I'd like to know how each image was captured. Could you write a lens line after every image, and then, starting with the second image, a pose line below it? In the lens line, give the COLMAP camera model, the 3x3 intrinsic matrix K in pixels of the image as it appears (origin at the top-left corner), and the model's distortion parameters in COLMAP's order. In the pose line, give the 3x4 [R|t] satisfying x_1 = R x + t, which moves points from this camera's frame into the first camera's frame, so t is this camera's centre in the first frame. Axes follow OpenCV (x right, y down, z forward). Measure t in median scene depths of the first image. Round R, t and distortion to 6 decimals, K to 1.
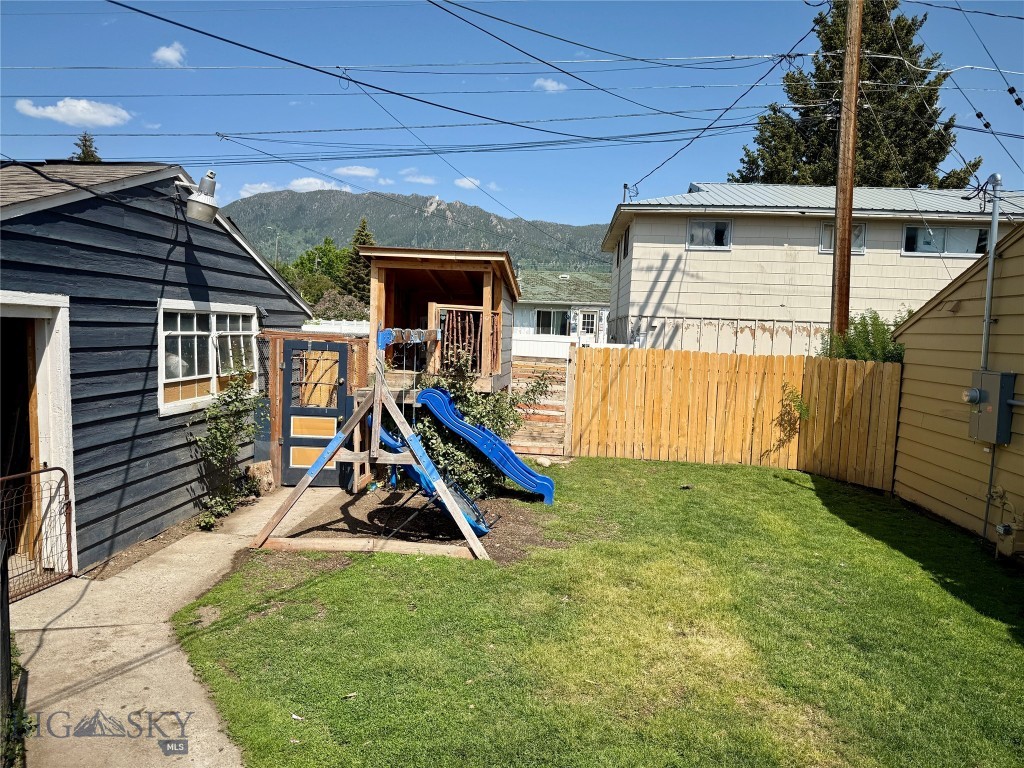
lens RADIAL K [[712.1, 0, 516.9], [0, 712.1, 388.5], [0, 0, 1]] dist [0.104676, -0.184213]
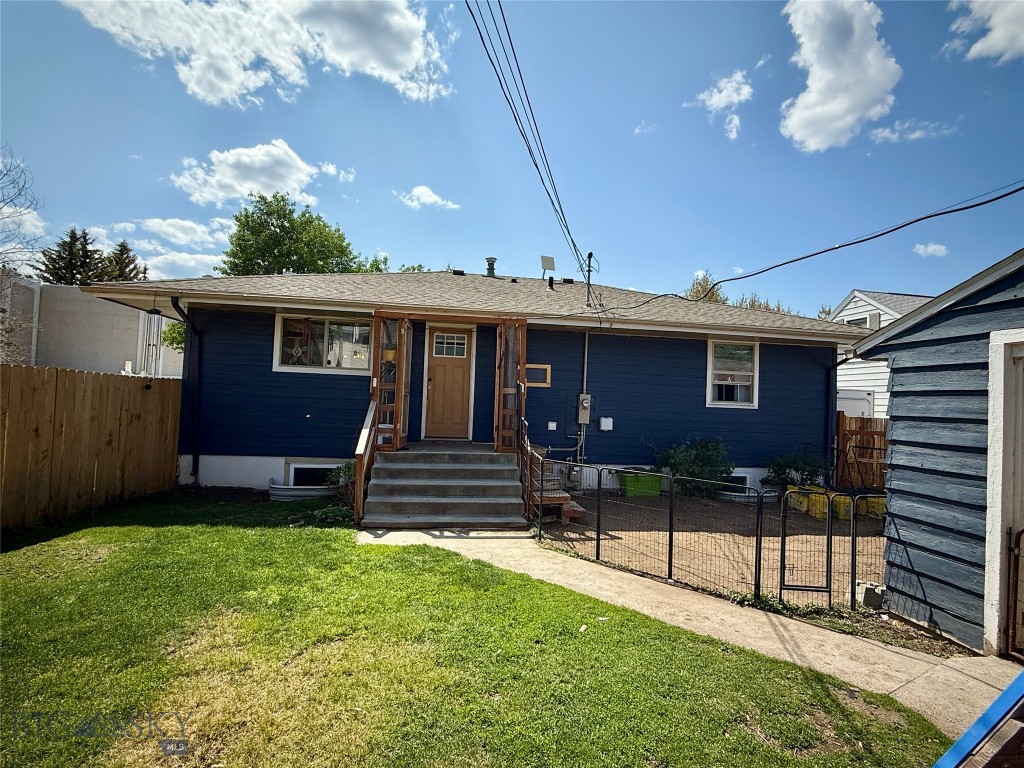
lens RADIAL K [[515.1, 0, 517.6], [0, 515.1, 388.2], [0, 0, 1]] dist [0.000814, 0.000274]
pose [[-0.971009, -0.085607, -0.223186, 0.062647], [-0.097274, 0.994380, 0.041795, -0.010453], [0.218354, 0.062294, -0.973879, 0.975897]]
